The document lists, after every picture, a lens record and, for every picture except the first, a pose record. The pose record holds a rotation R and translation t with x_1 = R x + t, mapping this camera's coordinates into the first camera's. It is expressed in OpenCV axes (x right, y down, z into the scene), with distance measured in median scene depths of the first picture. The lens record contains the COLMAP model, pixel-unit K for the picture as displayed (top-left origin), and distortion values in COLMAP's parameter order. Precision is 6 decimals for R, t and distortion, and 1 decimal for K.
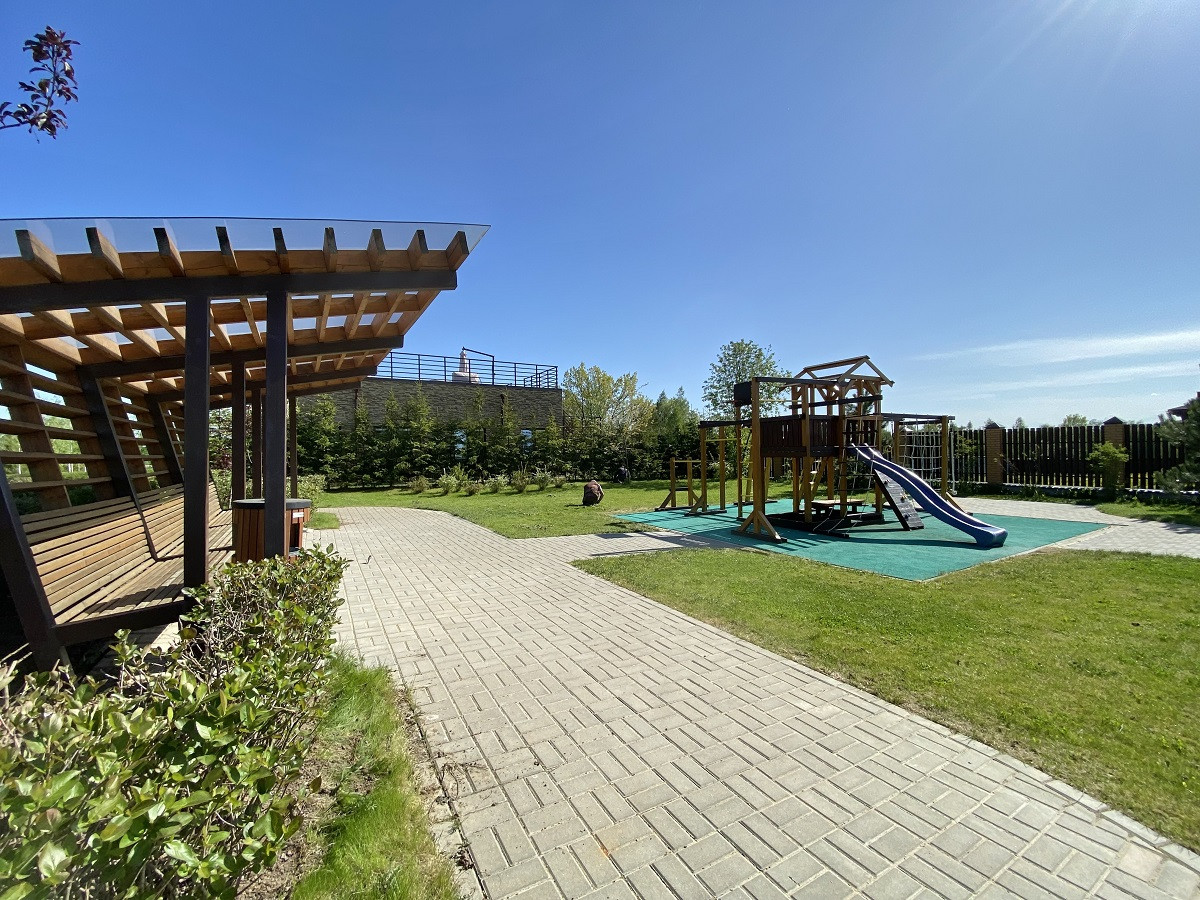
lens RADIAL K [[481.2, 0, 599.9], [0, 481.2, 448.1], [0, 0, 1]] dist [0.001325, 0.000038]
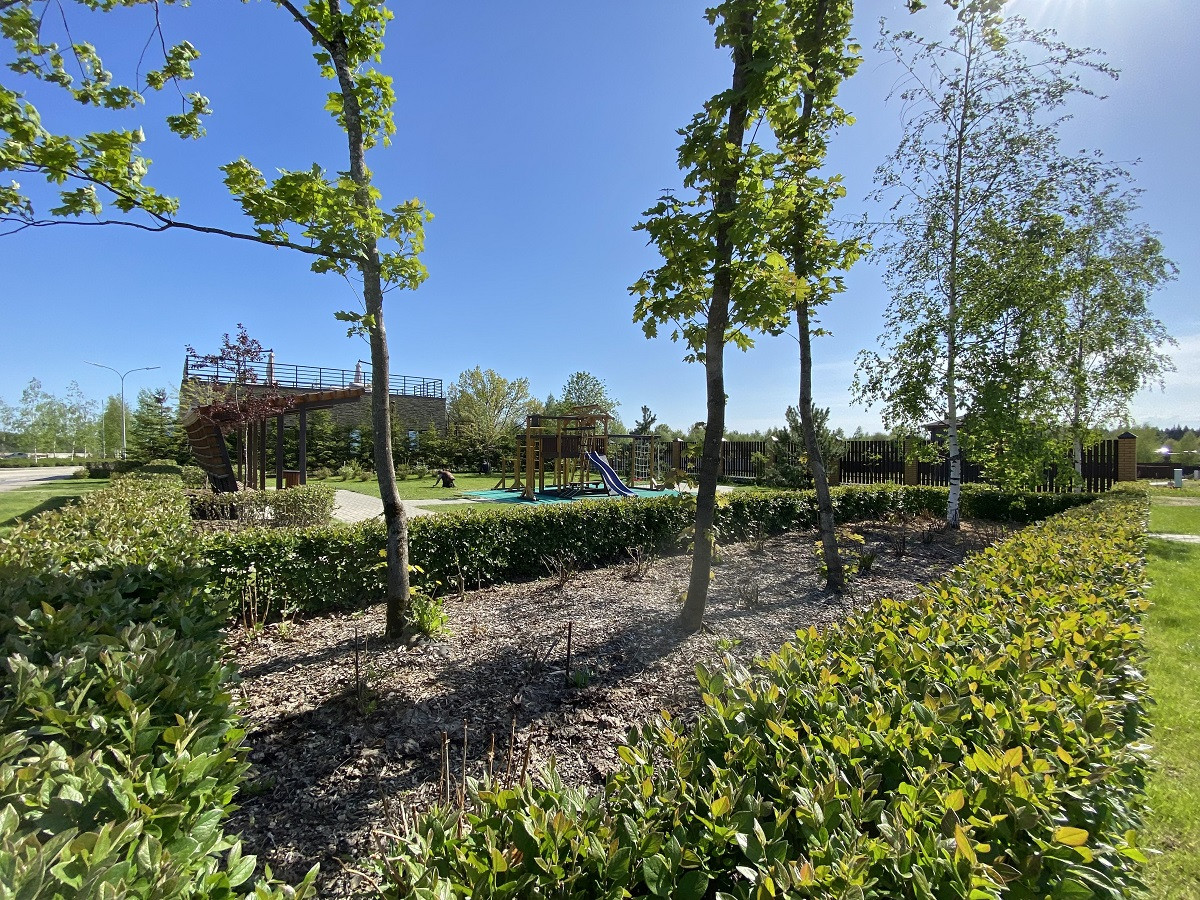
lens RADIAL K [[483.0, 0, 594.9], [0, 483.0, 449.8], [0, 0, 1]] dist [-0.001038, -0.000035]
pose [[0.983544, 0.015019, 0.180046, 0.129926], [-0.016652, 0.999833, 0.007560, -0.013174], [-0.179902, -0.010434, 0.983629, -0.469892]]
